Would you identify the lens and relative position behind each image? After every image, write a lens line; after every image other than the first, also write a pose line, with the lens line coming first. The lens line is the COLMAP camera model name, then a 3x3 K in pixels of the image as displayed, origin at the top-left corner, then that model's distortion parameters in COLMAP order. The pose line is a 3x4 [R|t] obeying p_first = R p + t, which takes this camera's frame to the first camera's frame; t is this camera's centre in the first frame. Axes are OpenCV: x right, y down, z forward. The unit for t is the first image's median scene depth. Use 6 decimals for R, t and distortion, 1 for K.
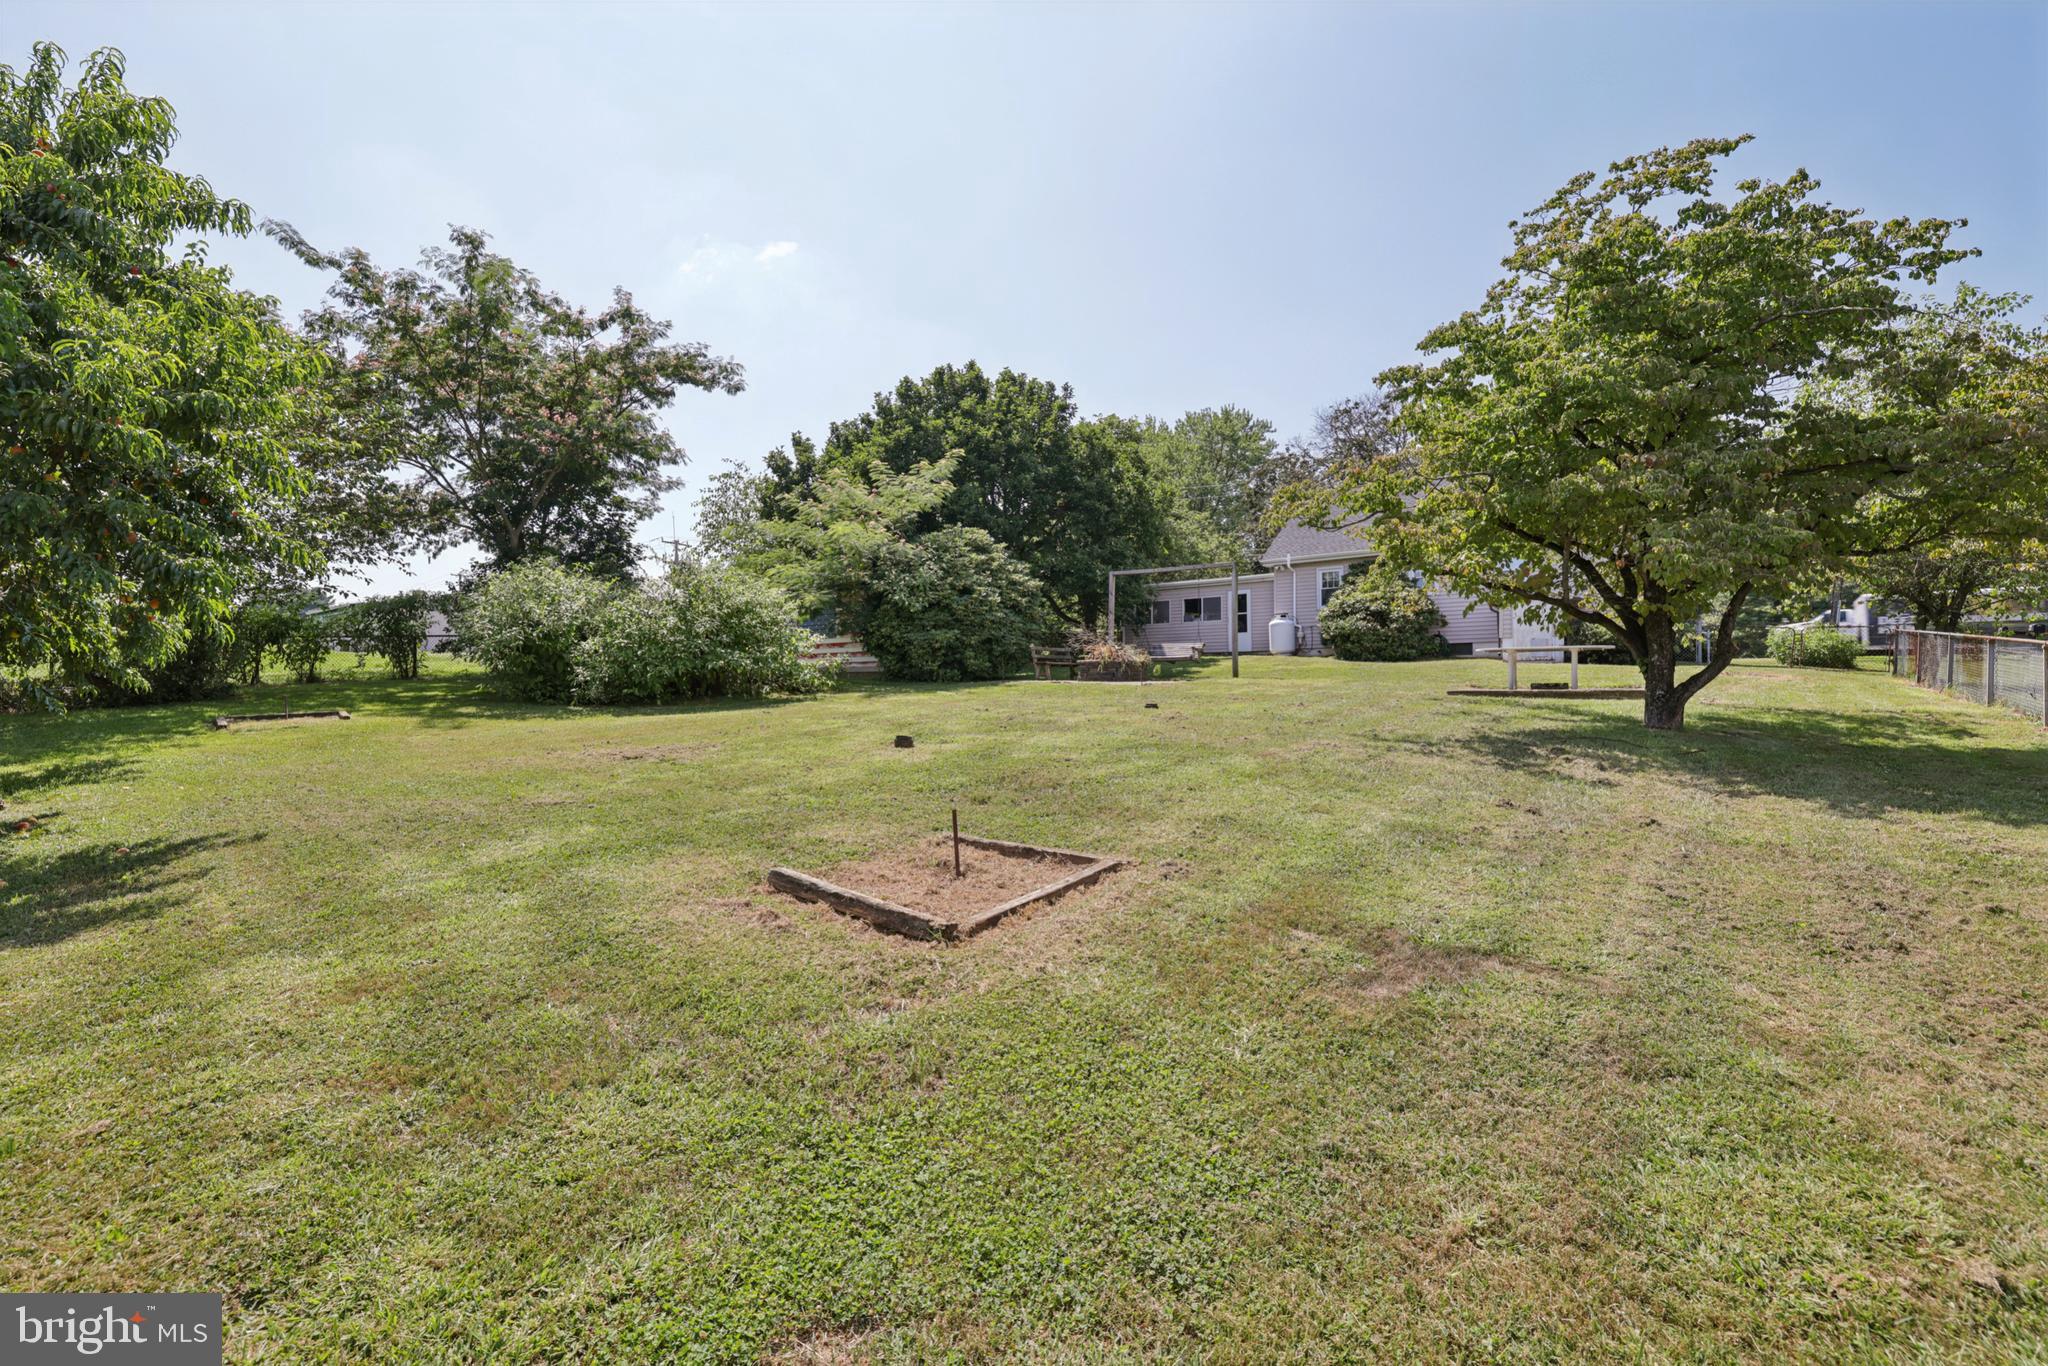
lens RADIAL K [[884.1, 0, 1025.3], [0, 884.1, 691.0], [0, 0, 1]] dist [0.002733, -0.000008]
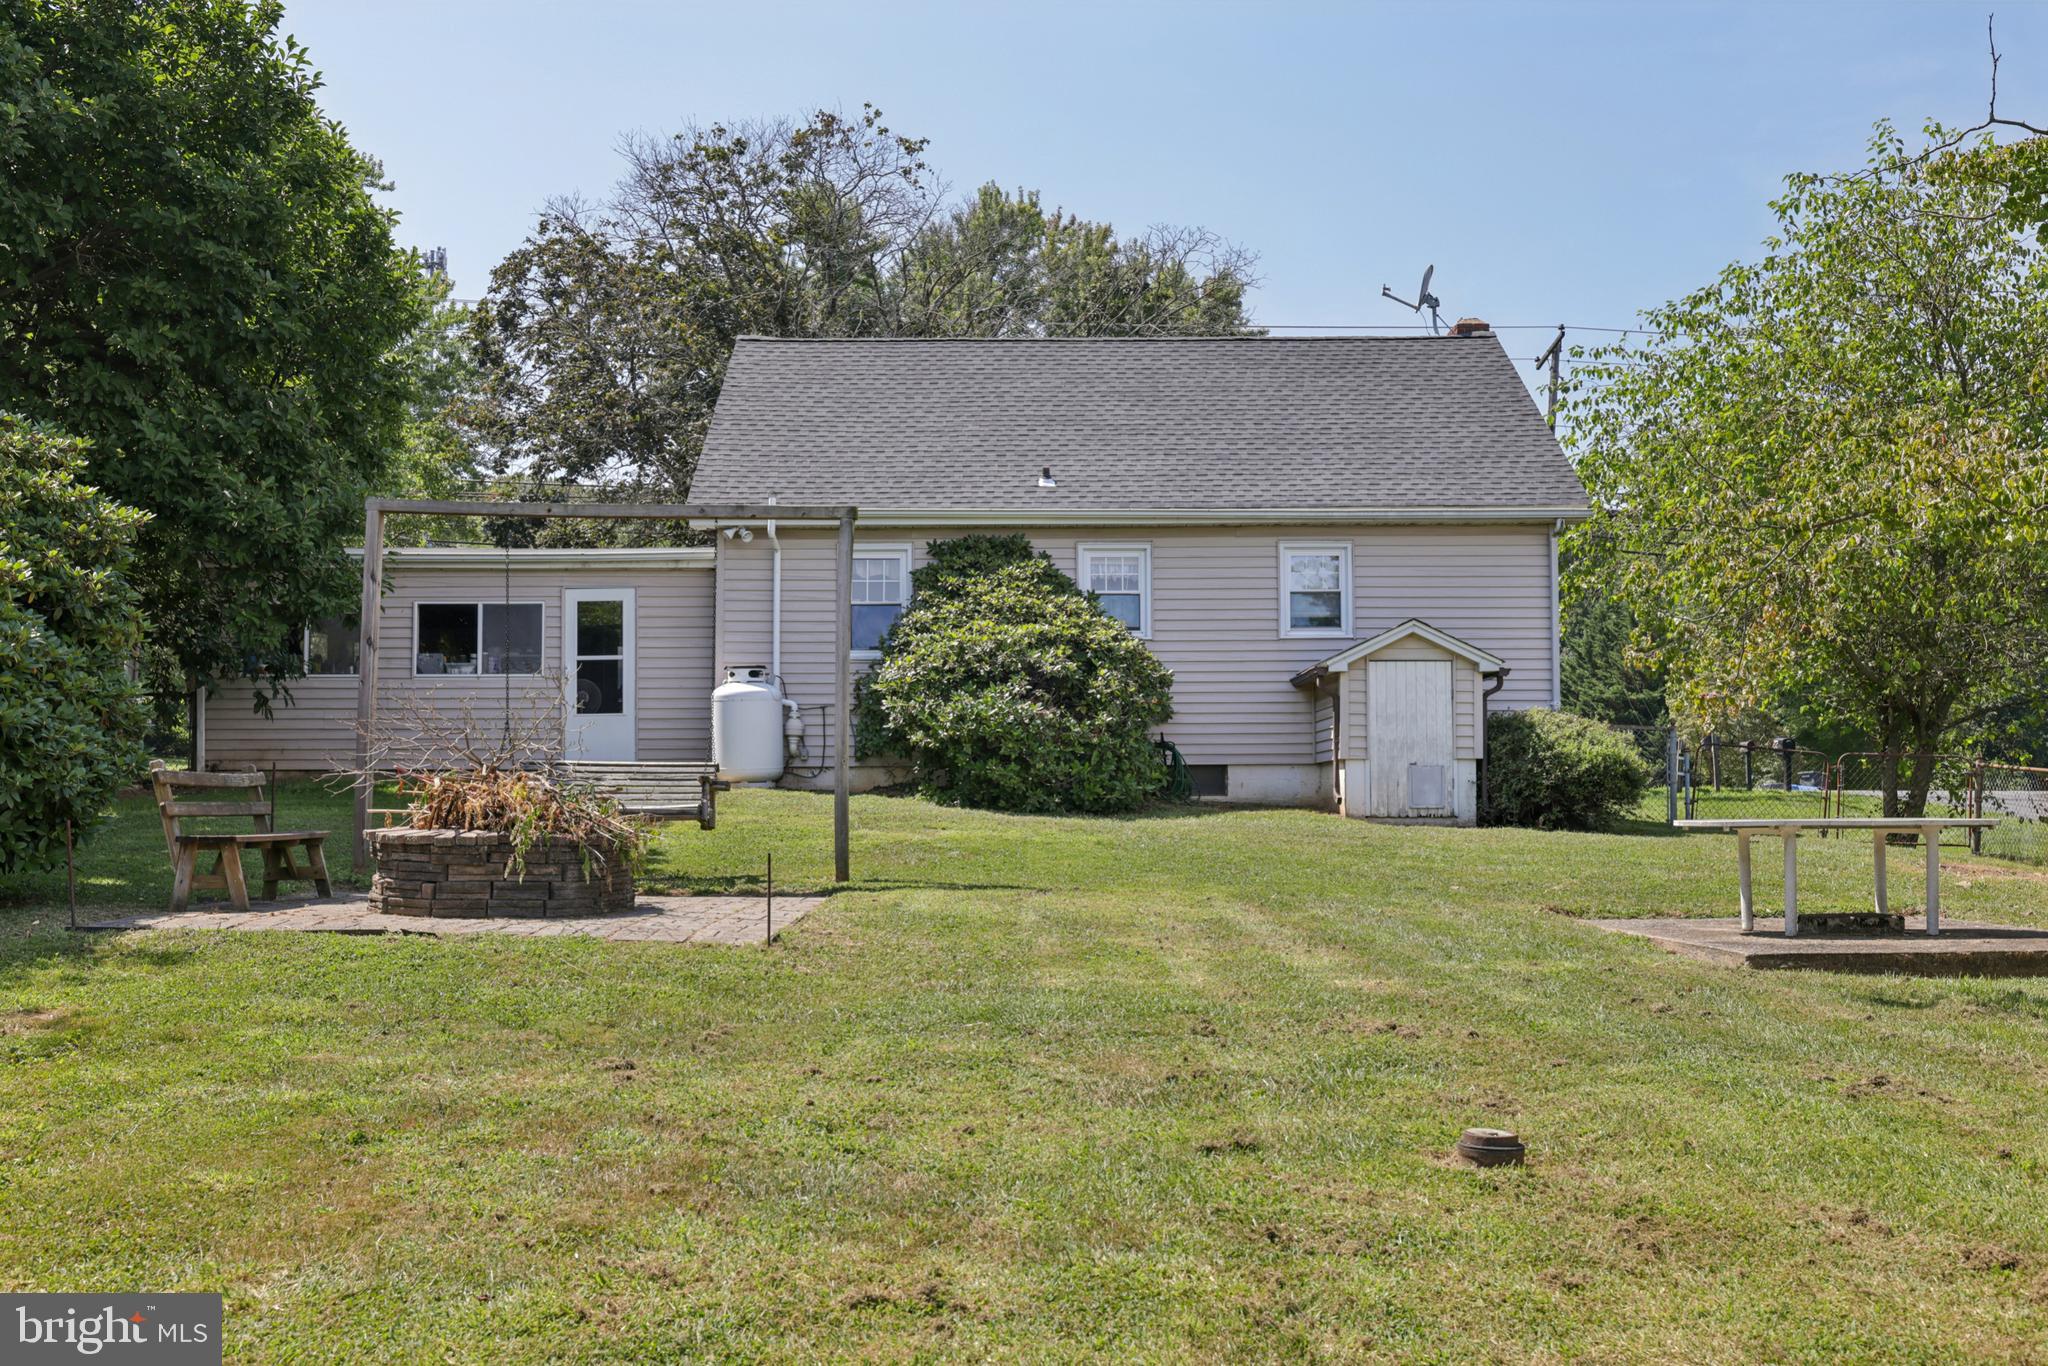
lens RADIAL K [[2051.3, 0, 1022.2], [0, 2051.3, 685.4], [0, 0, 1]] dist [-0.002705, 0.000000]
pose [[0.786191, 0.042007, 0.616554, -0.121387], [-0.000088, 0.997695, -0.067863, -0.025490], [-0.617983, 0.053299, 0.784382, 0.302083]]
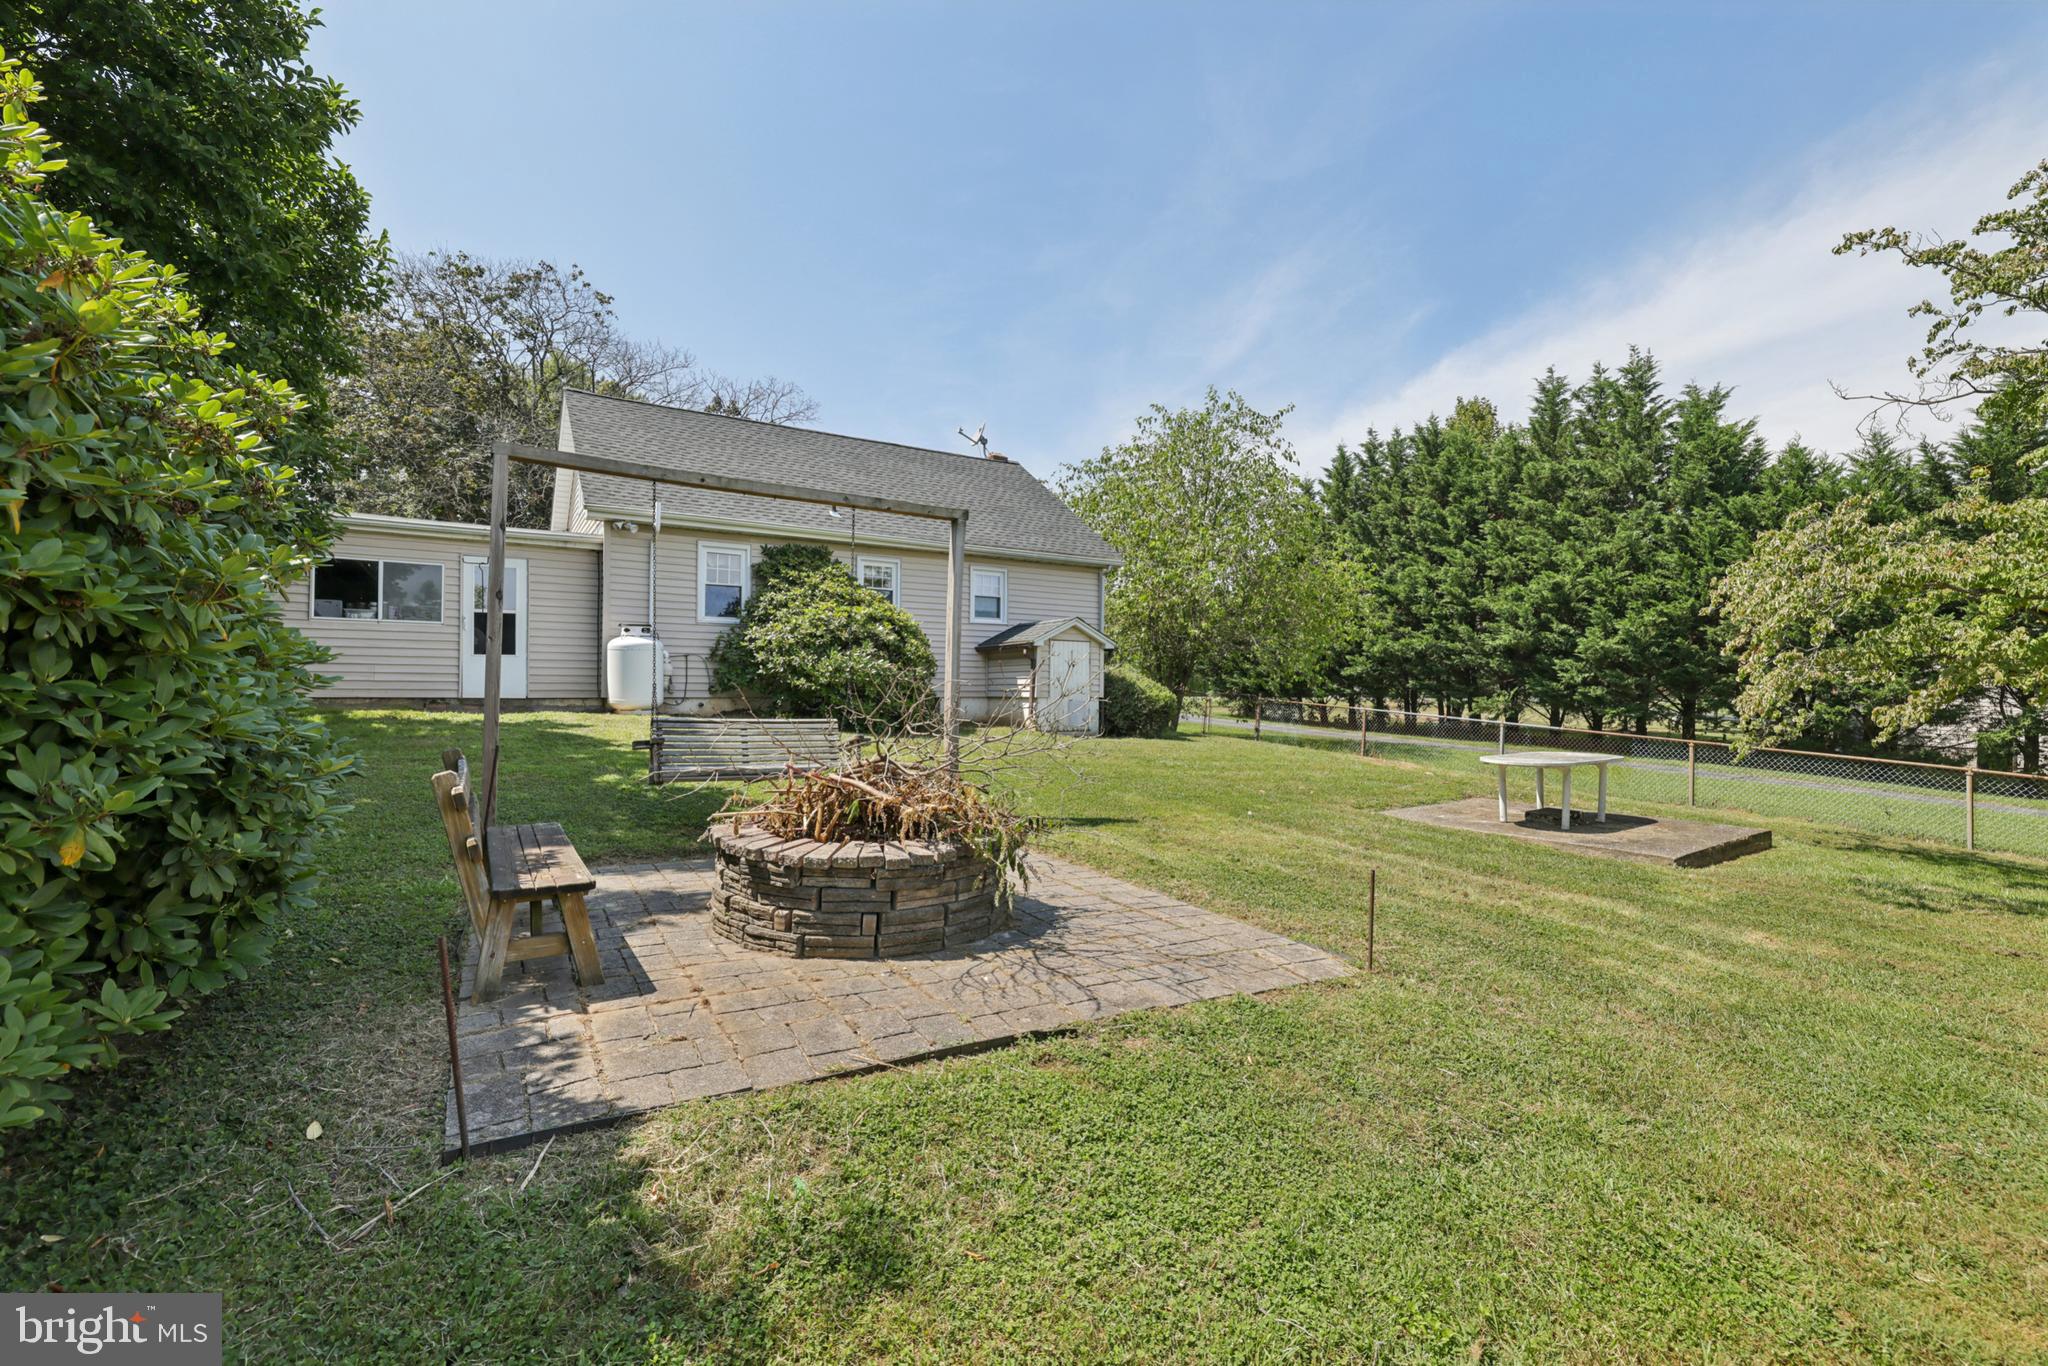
lens RADIAL K [[884.1, 0, 1025.7], [0, 884.1, 674.8], [0, 0, 1]] dist [0.002733, -0.000008]
pose [[0.340140, 0.025730, 0.940023, -0.083666], [-0.005357, 0.999662, -0.025424, -0.049817], [-0.940360, 0.003612, 0.340163, 0.643031]]
